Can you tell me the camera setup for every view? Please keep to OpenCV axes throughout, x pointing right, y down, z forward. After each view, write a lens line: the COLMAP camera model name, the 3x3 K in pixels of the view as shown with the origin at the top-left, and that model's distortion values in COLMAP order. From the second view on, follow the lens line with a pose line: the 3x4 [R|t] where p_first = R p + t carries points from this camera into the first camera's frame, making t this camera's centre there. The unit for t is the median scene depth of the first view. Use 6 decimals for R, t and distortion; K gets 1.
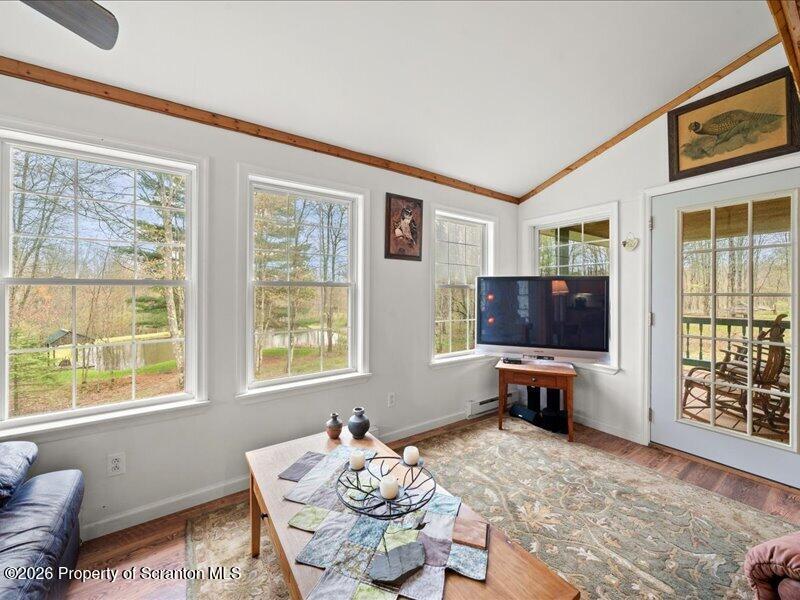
lens RADIAL K [[314.1, 0, 398.4], [0, 314.1, 291.6], [0, 0, 1]] dist [0.001157, 0.000042]
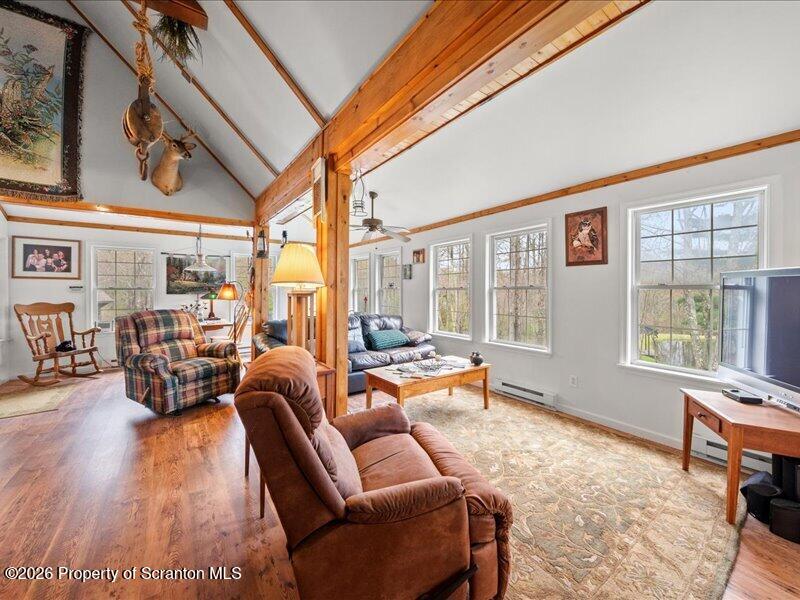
lens RADIAL K [[314.1, 0, 401.3], [0, 314.1, 297.4], [0, 0, 1]] dist [0.001157, 0.000042]
pose [[0.029345, 0.021988, -0.999327, 1.192340], [-0.000665, 0.999758, 0.021978, -0.008072], [0.999569, 0.000019, 0.029352, 0.297558]]
